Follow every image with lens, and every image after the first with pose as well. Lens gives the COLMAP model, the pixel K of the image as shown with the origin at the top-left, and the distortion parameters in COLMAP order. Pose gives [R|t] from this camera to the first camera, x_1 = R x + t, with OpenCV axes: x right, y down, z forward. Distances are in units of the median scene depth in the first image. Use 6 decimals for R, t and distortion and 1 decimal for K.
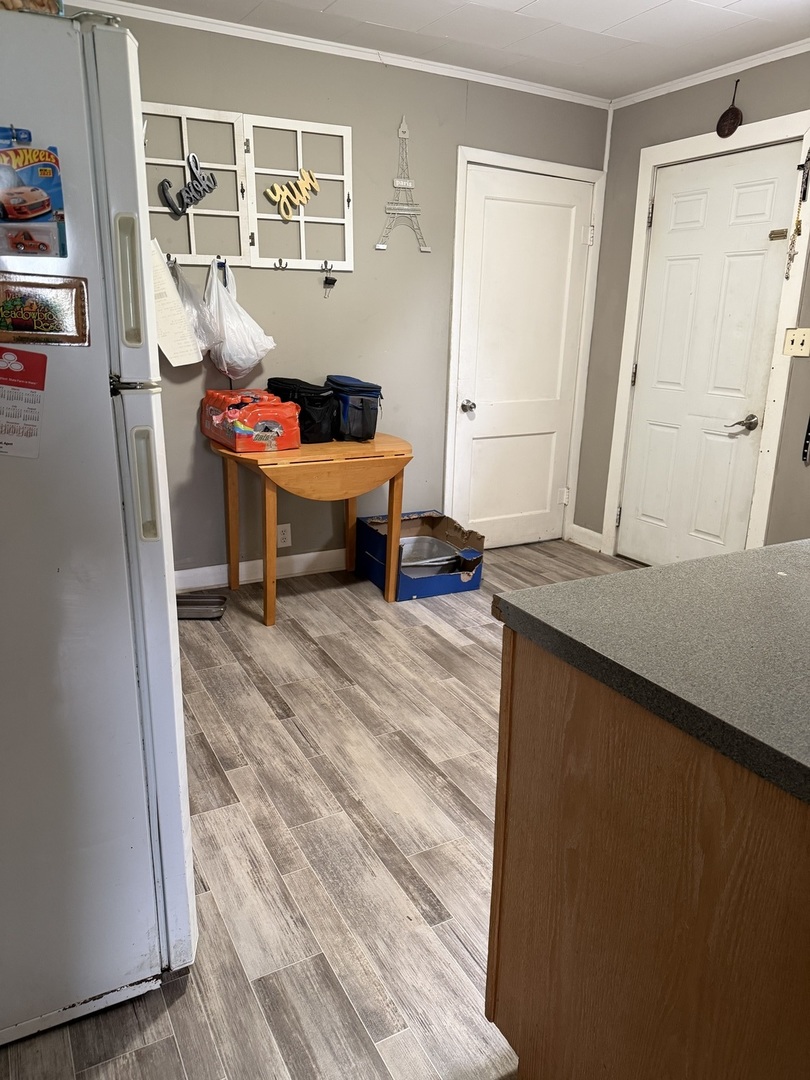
lens RADIAL K [[757.7, 0, 402.3], [0, 757.7, 534.1], [0, 0, 1]] dist [0.036371, -0.047853]
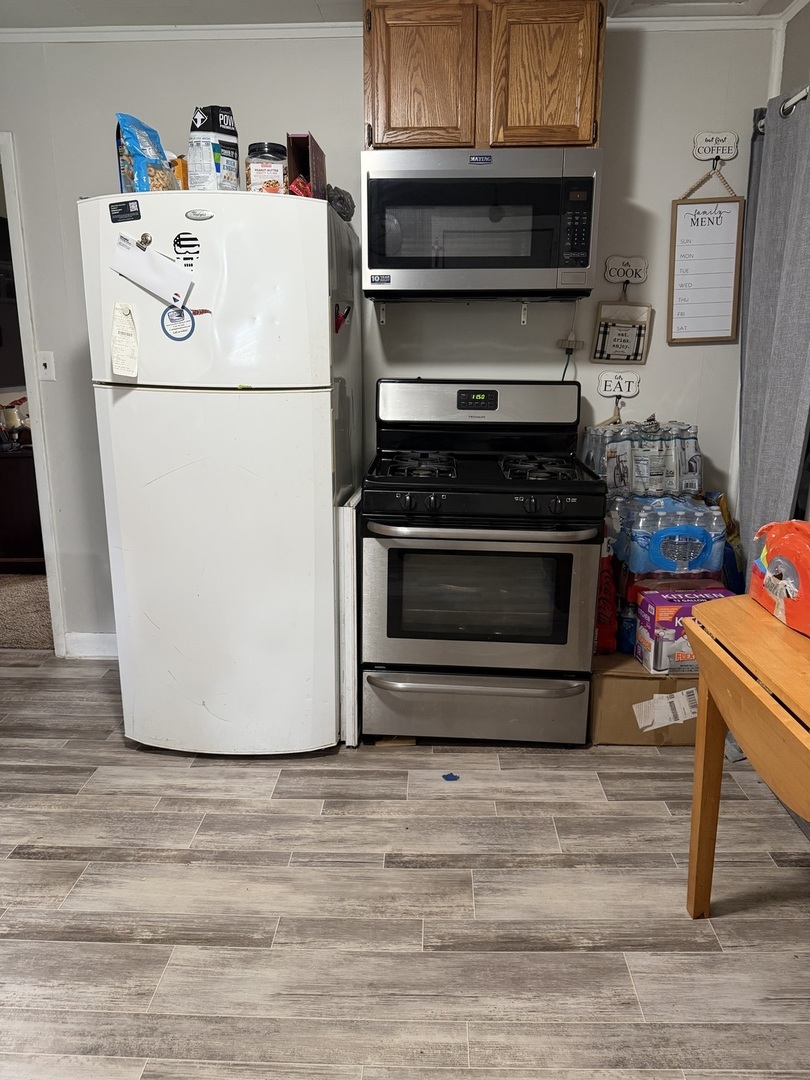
lens RADIAL K [[757.7, 0, 401.4], [0, 757.7, 532.9], [0, 0, 1]] dist [0.036371, -0.047853]
pose [[-0.521648, 0.183919, -0.833101, 0.461608], [-0.238606, 0.906071, 0.349432, -0.363821], [0.819116, 0.381064, -0.428765, 1.319335]]
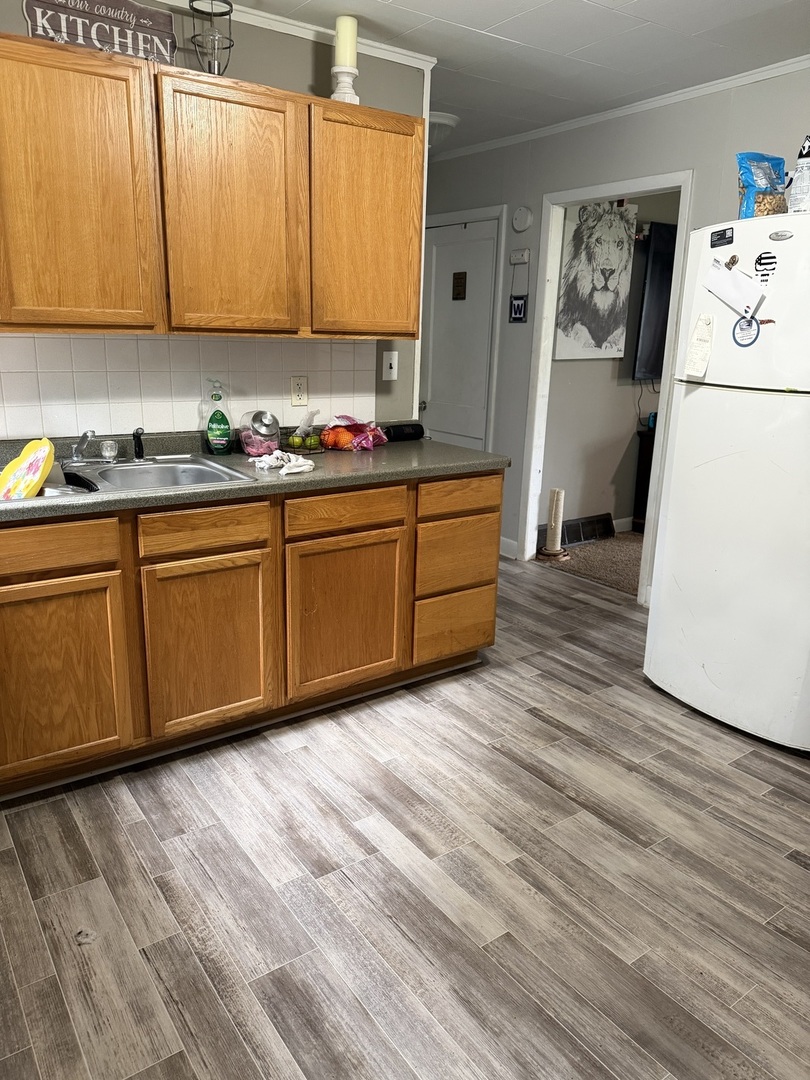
lens RADIAL K [[757.7, 0, 401.8], [0, 757.7, 521.0], [0, 0, 1]] dist [0.036371, -0.047853]
pose [[-0.993896, 0.000870, -0.110318, 0.373599], [-0.053419, 0.871130, 0.488139, -0.470677], [0.096526, 0.491052, -0.865766, 1.606712]]
